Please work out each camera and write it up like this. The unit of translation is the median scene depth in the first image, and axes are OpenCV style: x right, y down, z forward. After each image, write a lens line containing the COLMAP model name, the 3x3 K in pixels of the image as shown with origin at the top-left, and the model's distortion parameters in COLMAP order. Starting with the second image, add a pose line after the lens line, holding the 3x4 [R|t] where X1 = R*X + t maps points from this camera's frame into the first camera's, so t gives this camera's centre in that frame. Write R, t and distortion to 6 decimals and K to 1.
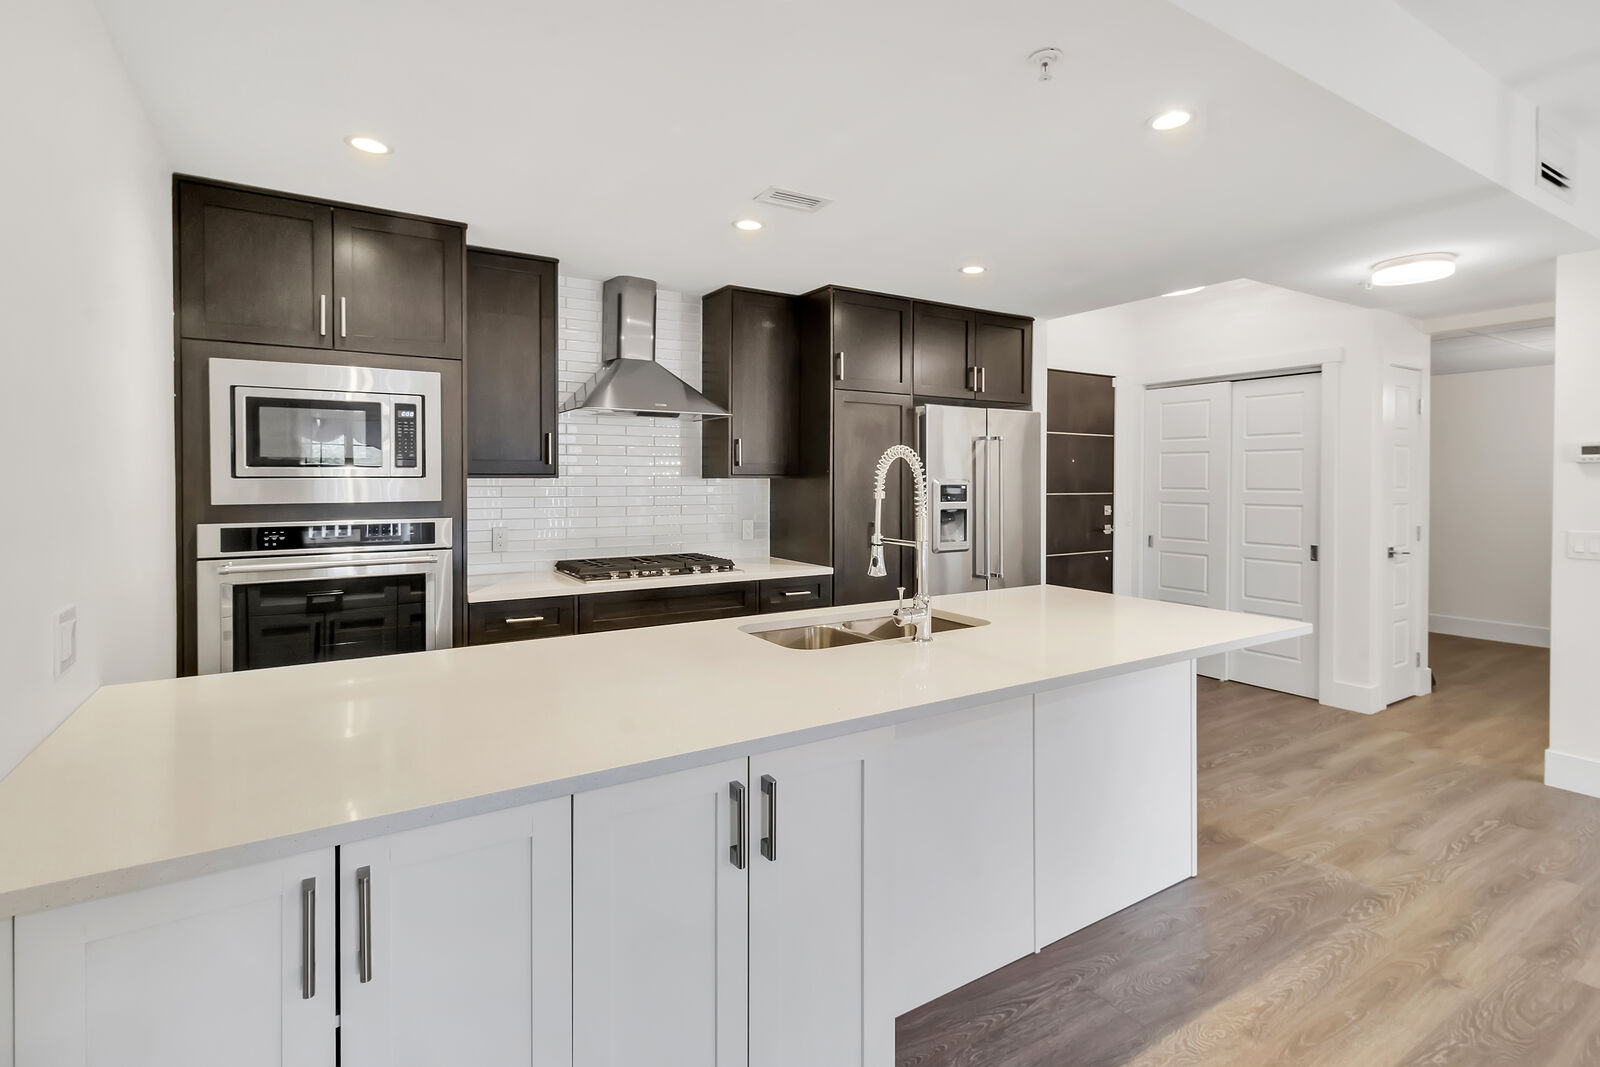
lens RADIAL K [[764.3, 0, 799.2], [0, 764.3, 500.1], [0, 0, 1]] dist [0.001778, 0.000225]
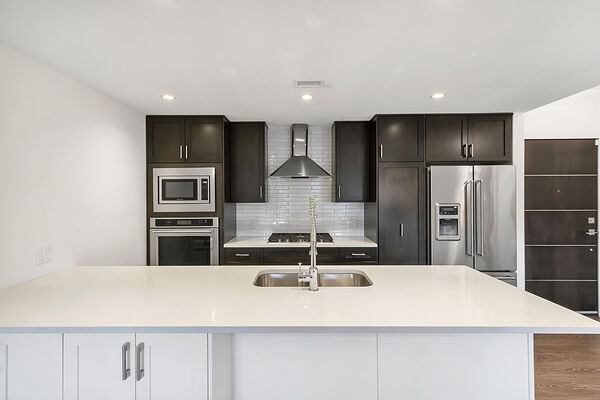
lens RADIAL K [[290.7, 0, 300.0], [0, 290.7, 200.0], [0, 0, 1]] dist [0.003178, 0.000566]
pose [[0.842179, 0.000769, -0.539198, 0.332487], [-0.009436, 0.999867, -0.013312, -0.025966], [0.539116, 0.016299, 0.842074, 0.201779]]
